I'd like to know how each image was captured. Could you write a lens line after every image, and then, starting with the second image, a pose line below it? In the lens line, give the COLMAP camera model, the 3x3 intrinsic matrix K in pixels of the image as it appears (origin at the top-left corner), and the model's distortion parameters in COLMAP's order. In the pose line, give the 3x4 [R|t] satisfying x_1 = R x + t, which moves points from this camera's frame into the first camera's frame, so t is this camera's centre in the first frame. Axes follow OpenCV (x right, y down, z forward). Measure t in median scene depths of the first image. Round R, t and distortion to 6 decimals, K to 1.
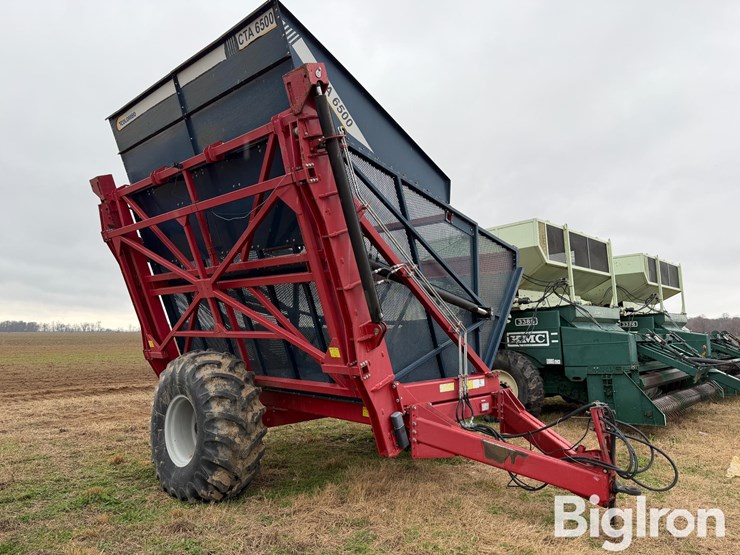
lens RADIAL K [[522.6, 0, 370.0], [0, 522.6, 277.5], [0, 0, 1]] dist [0.004760, -0.003112]
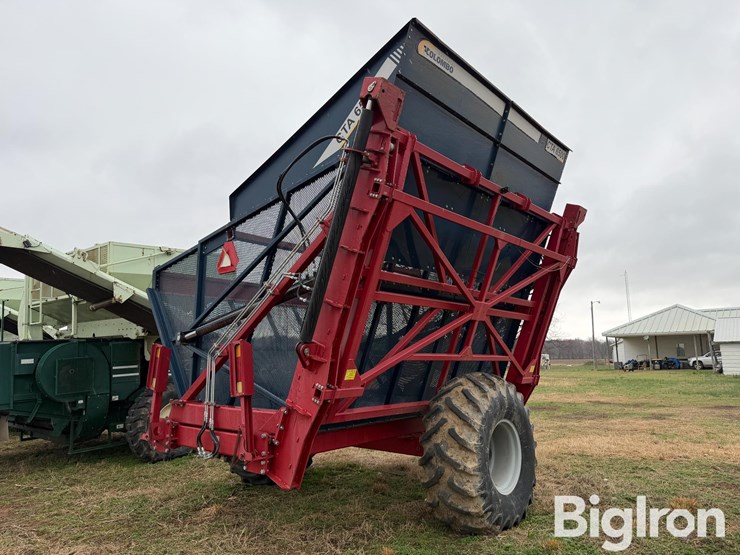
lens RADIAL K [[559.3, 0, 368.6], [0, 559.3, 265.9], [0, 0, 1]] dist [-0.046879, -0.000877]
pose [[-0.094750, 0.155642, 0.983259, -1.441172], [-0.102086, 0.980976, -0.165118, 0.141946], [-0.990253, -0.116021, -0.077058, 1.385659]]
